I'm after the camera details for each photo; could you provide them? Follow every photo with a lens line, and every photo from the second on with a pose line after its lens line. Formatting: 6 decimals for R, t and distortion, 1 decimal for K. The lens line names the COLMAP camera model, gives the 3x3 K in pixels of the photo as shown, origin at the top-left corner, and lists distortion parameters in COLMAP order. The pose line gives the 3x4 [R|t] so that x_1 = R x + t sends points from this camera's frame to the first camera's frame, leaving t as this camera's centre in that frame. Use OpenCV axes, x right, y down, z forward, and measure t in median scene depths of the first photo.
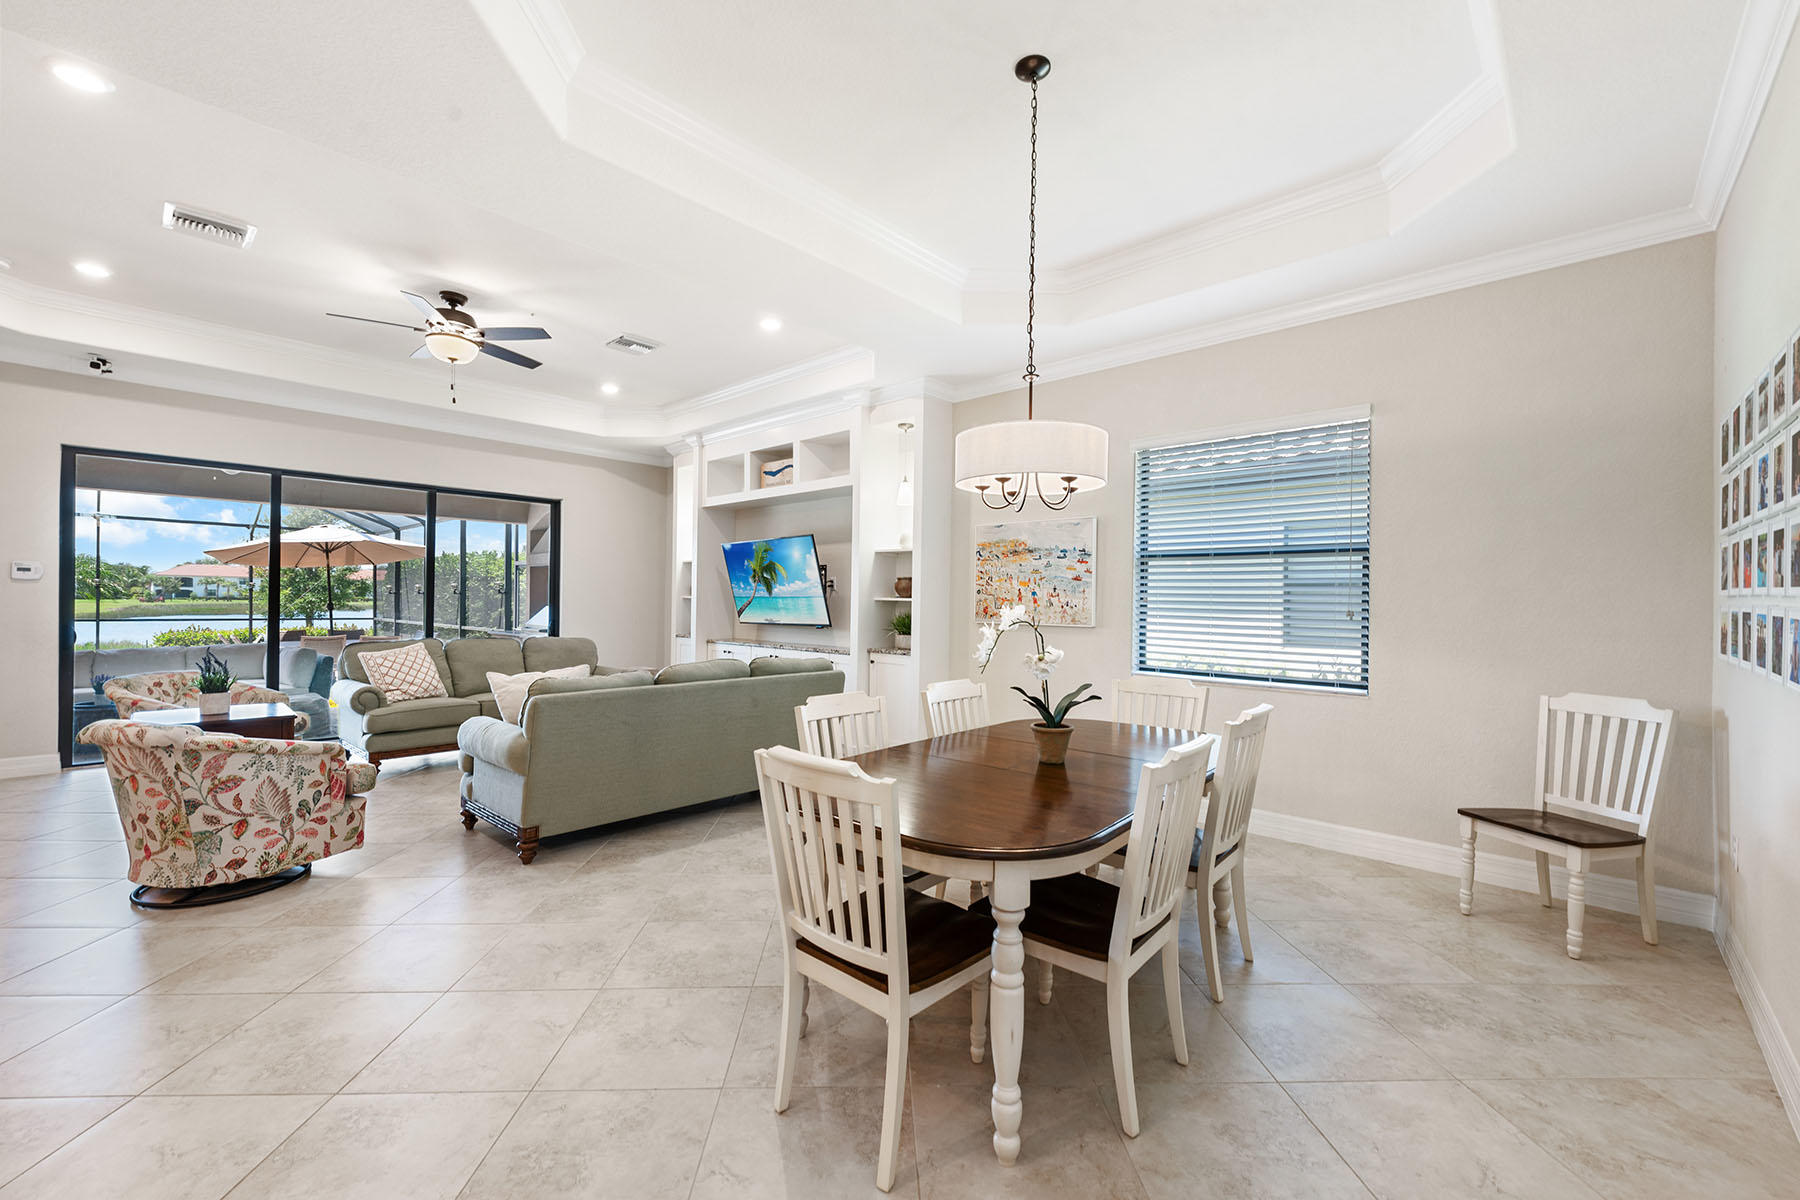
lens RADIAL K [[746.6, 0, 904.2], [0, 746.6, 608.5], [0, 0, 1]] dist [-0.009081, 0.001226]
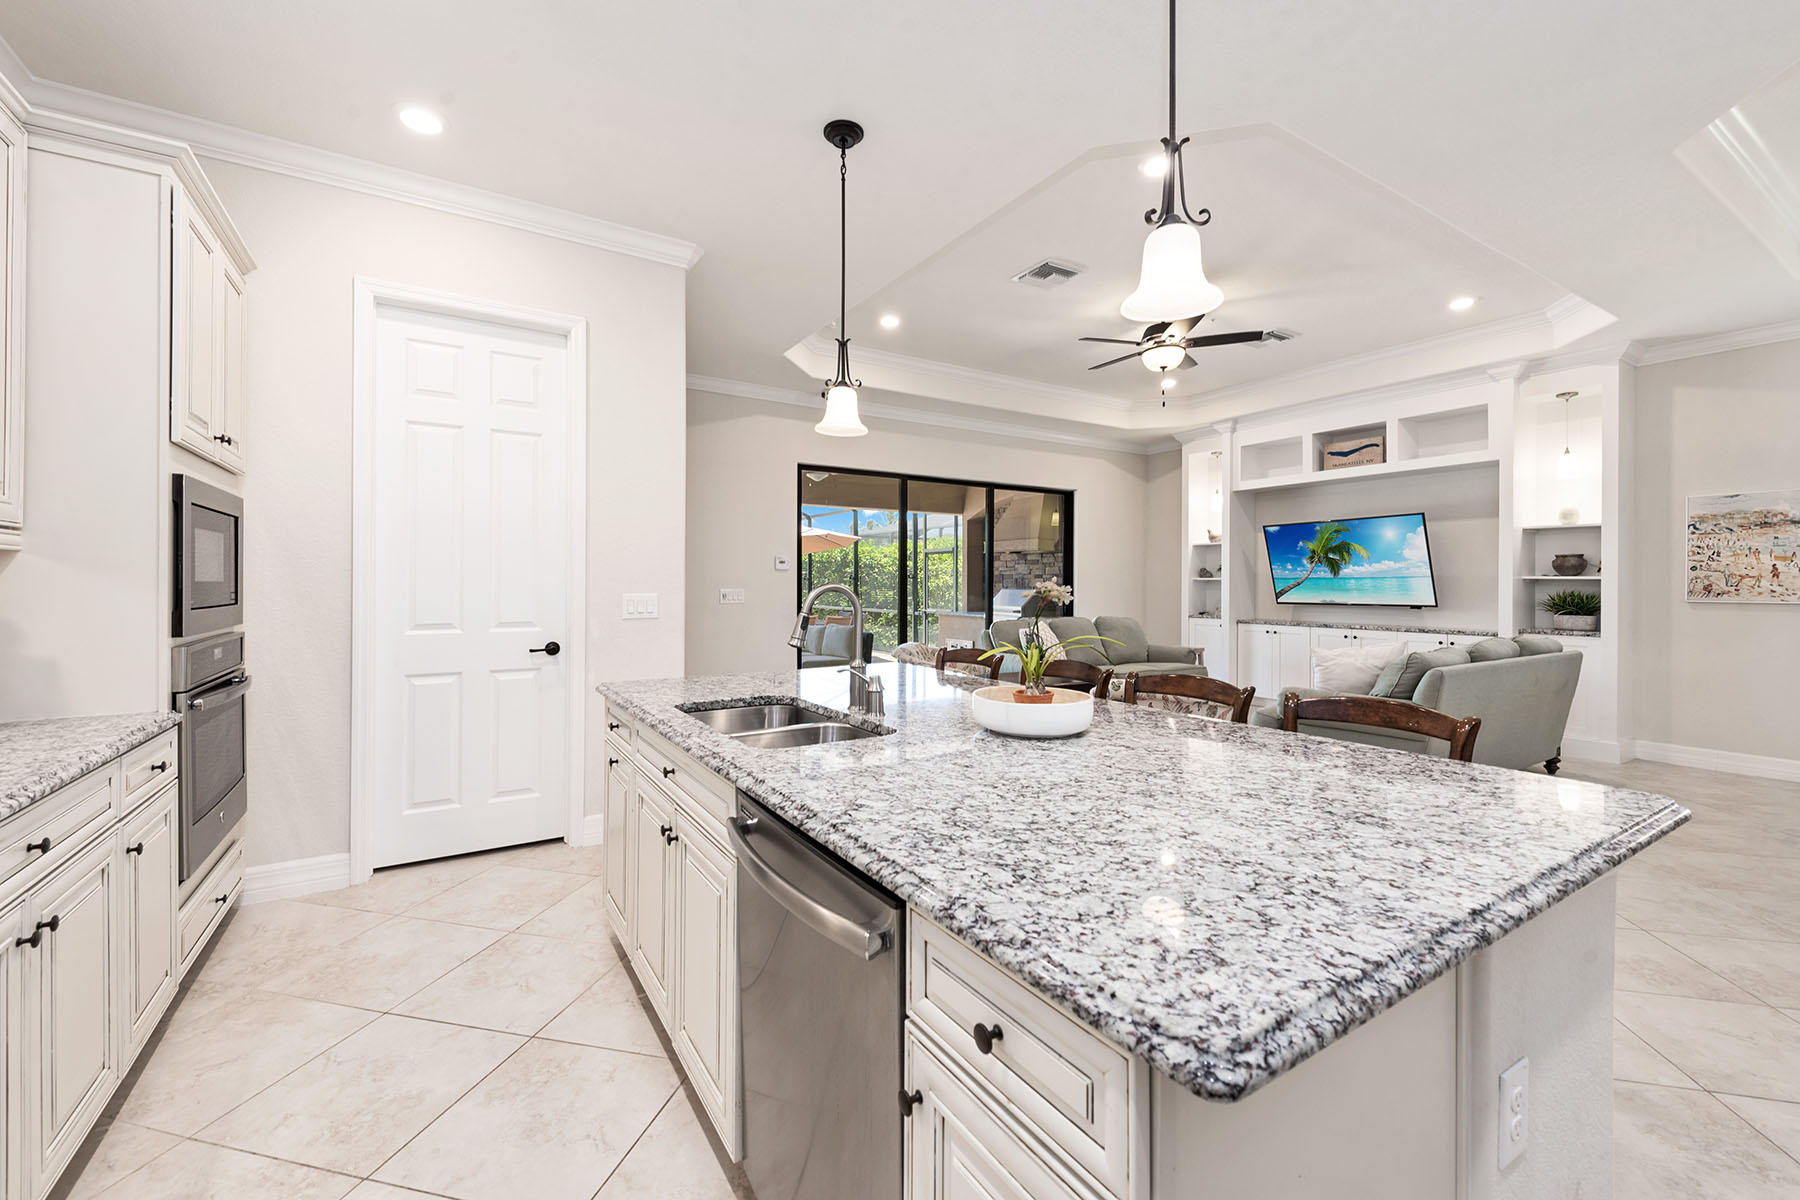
lens RADIAL K [[746.6, 0, 882.7], [0, 746.6, 589.6], [0, 0, 1]] dist [-0.009081, 0.001226]
pose [[0.956870, -0.009372, -0.290365, -0.496311], [0.008914, 0.999956, -0.002900, -0.002205], [0.290379, 0.000187, 0.956912, -0.134984]]
